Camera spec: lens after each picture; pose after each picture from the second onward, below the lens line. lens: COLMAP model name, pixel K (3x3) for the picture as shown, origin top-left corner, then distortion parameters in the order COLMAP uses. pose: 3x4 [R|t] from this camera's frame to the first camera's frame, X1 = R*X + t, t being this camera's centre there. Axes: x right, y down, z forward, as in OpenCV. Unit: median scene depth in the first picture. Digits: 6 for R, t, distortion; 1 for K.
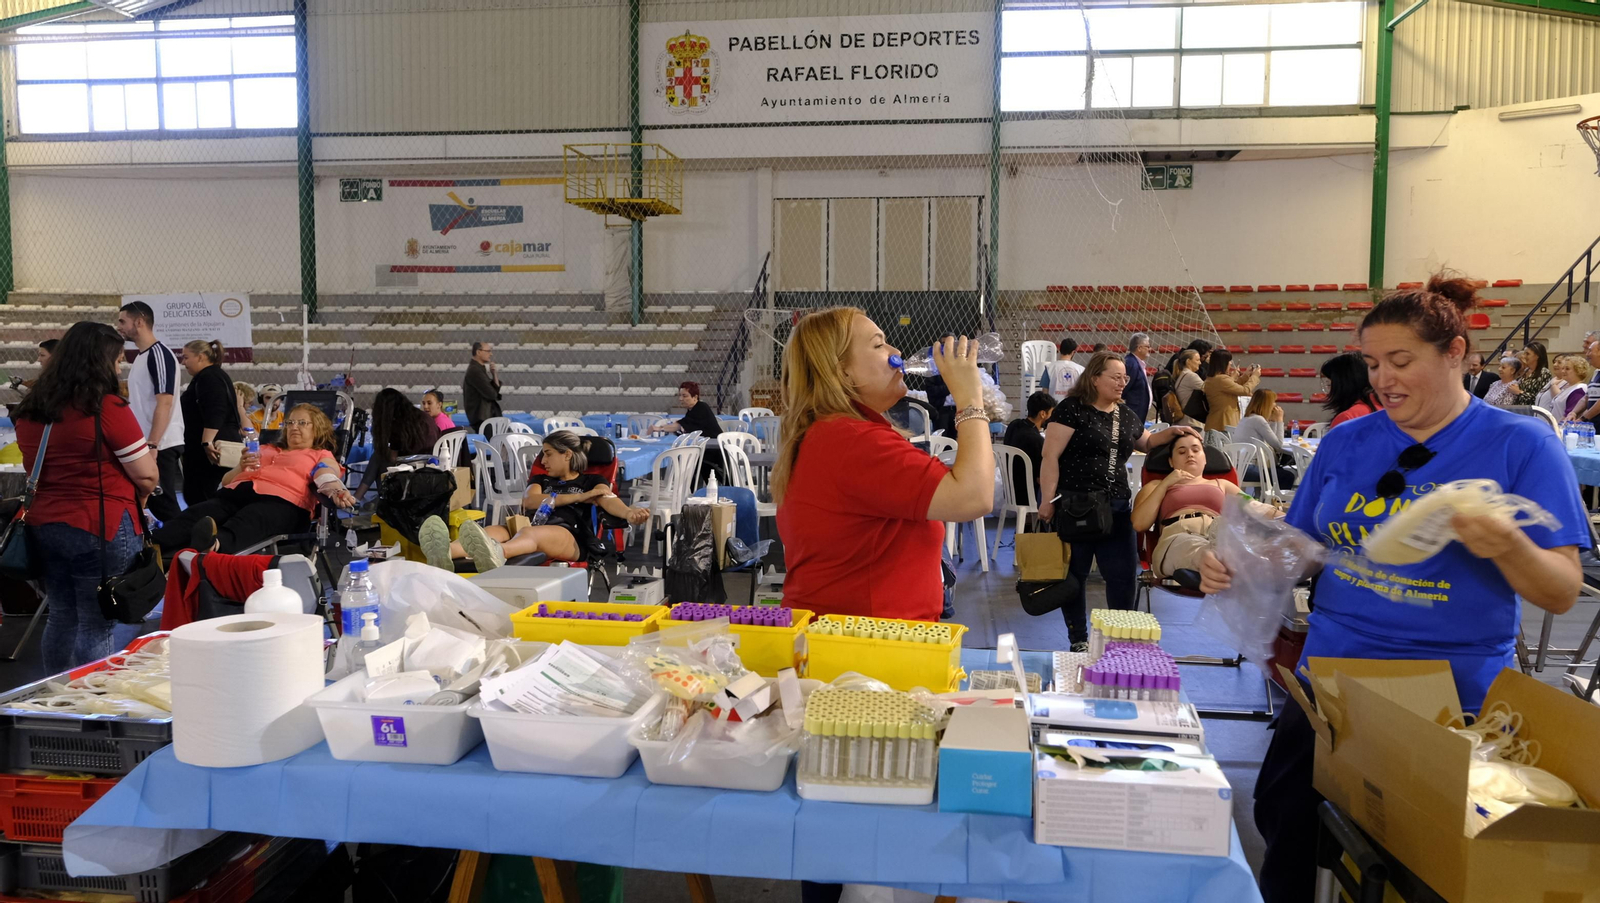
lens RADIAL K [[1170.9, 0, 790.4], [0, 1170.9, 455.3], [0, 0, 1]] dist [-0.004855, 0.008799]
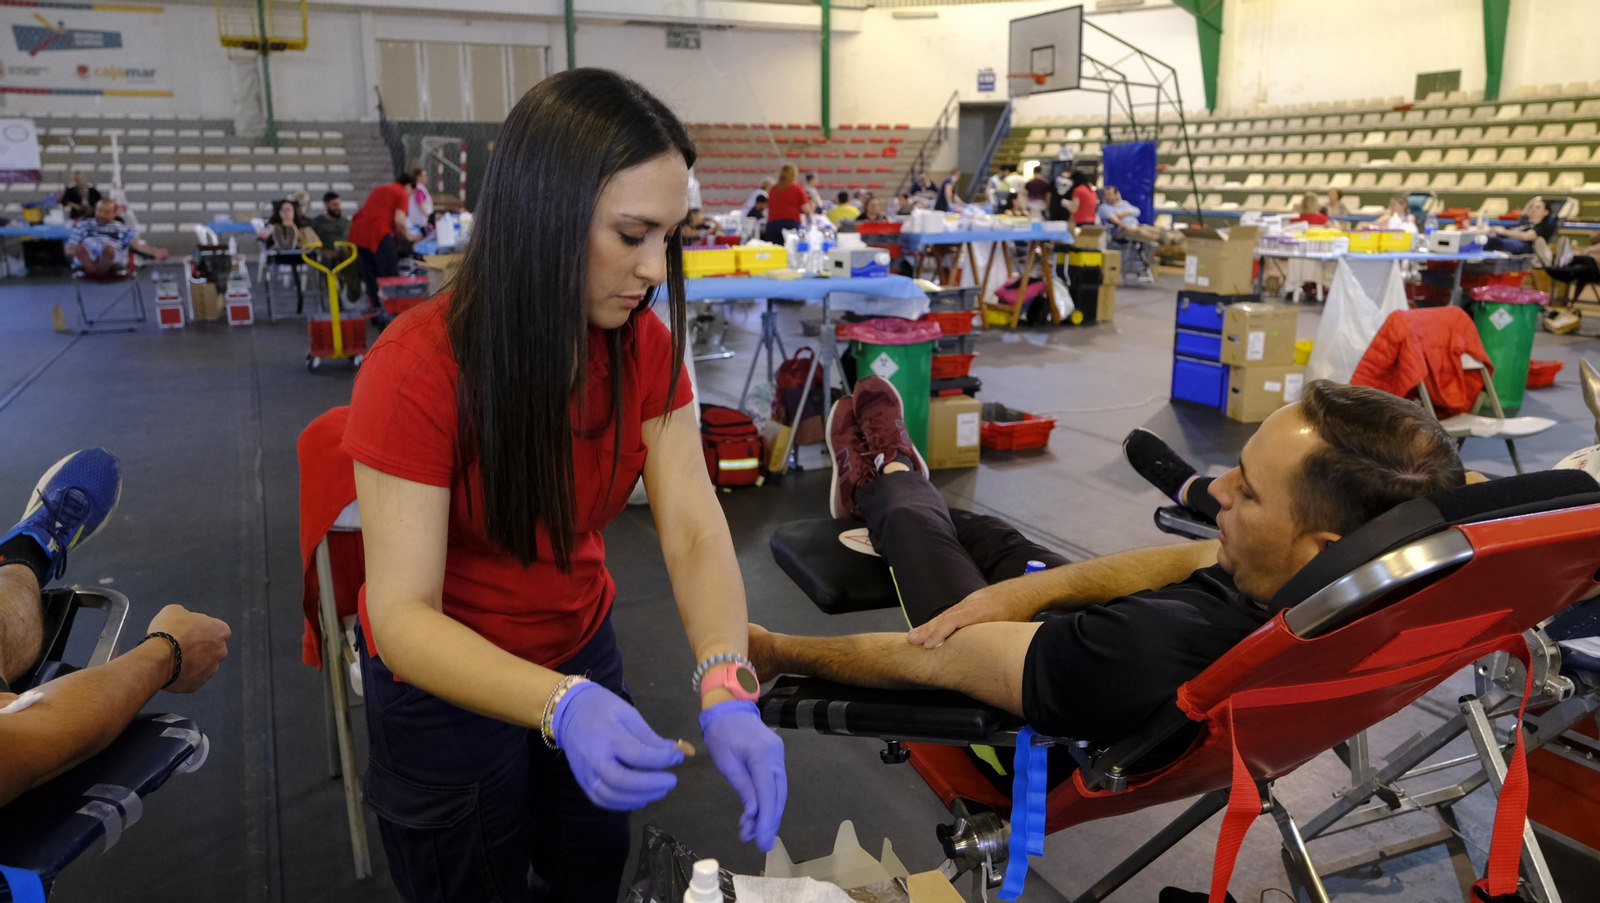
lens RADIAL K [[1219.9, 0, 808.6], [0, 1219.9, 451.6], [0, 0, 1]] dist [-0.006717, 0.012325]
pose [[0.855561, -0.116617, 0.504396, -0.319602], [0.048332, 0.988036, 0.146454, 0.032546], [-0.515440, -0.100922, 0.850962, -0.319614]]
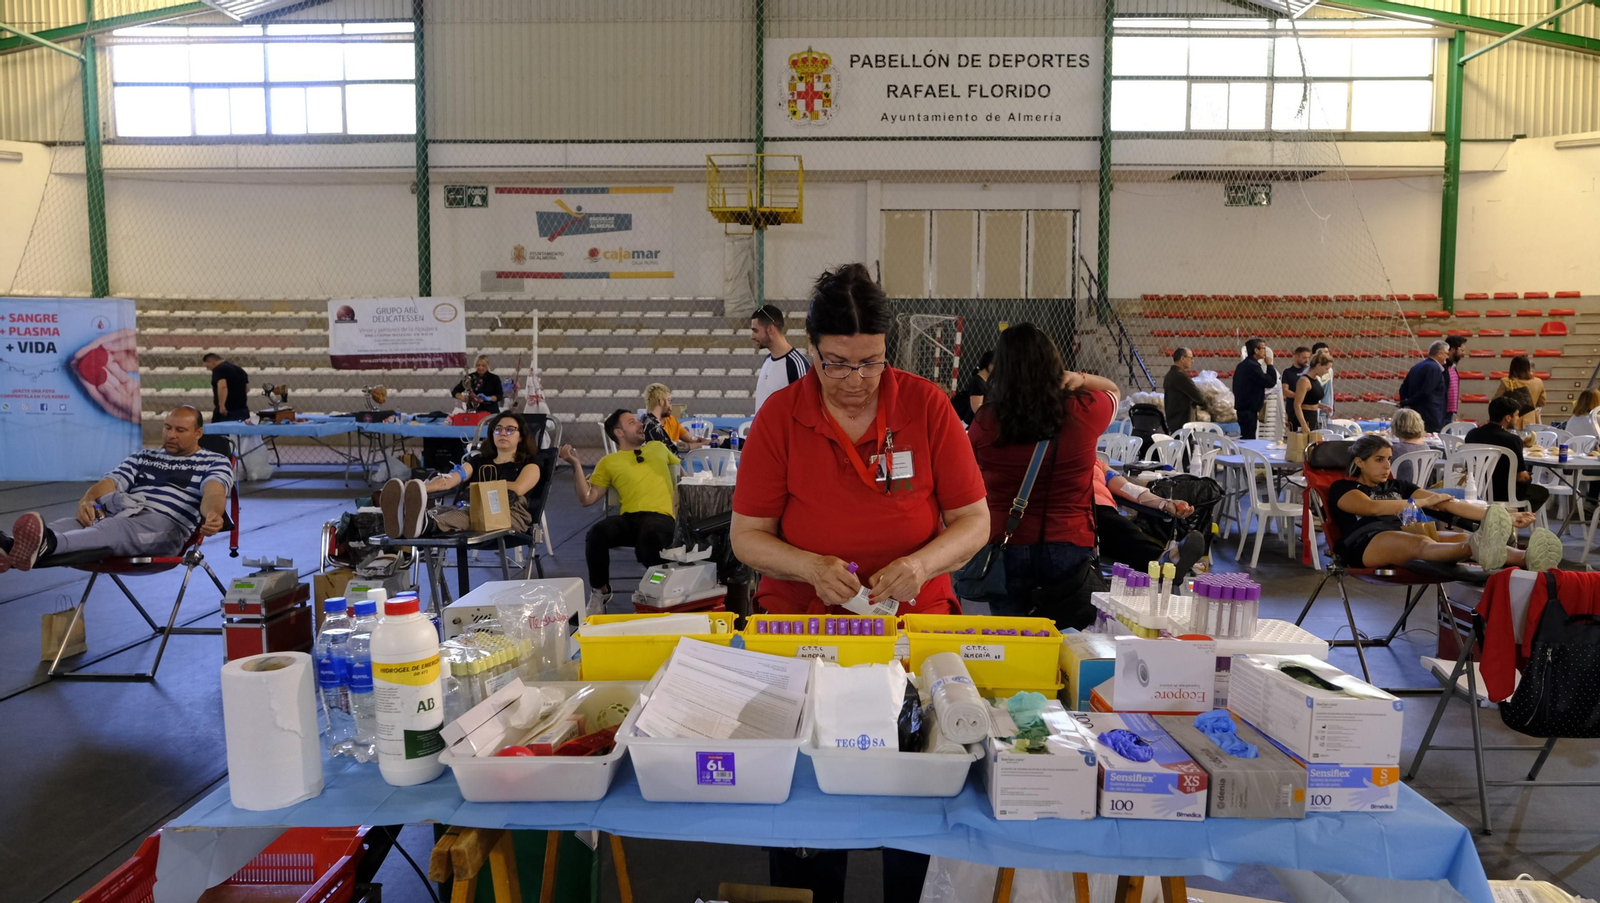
lens RADIAL K [[1102.5, 0, 803.1], [0, 1102.5, 451.9], [0, 0, 1]] dist [-0.023345, 0.014029]
pose [[0.995142, -0.009989, 0.097941, -0.189132], [0.010011, 0.999950, 0.000270, -0.003920], [-0.097939, 0.000712, 0.995192, 0.029438]]
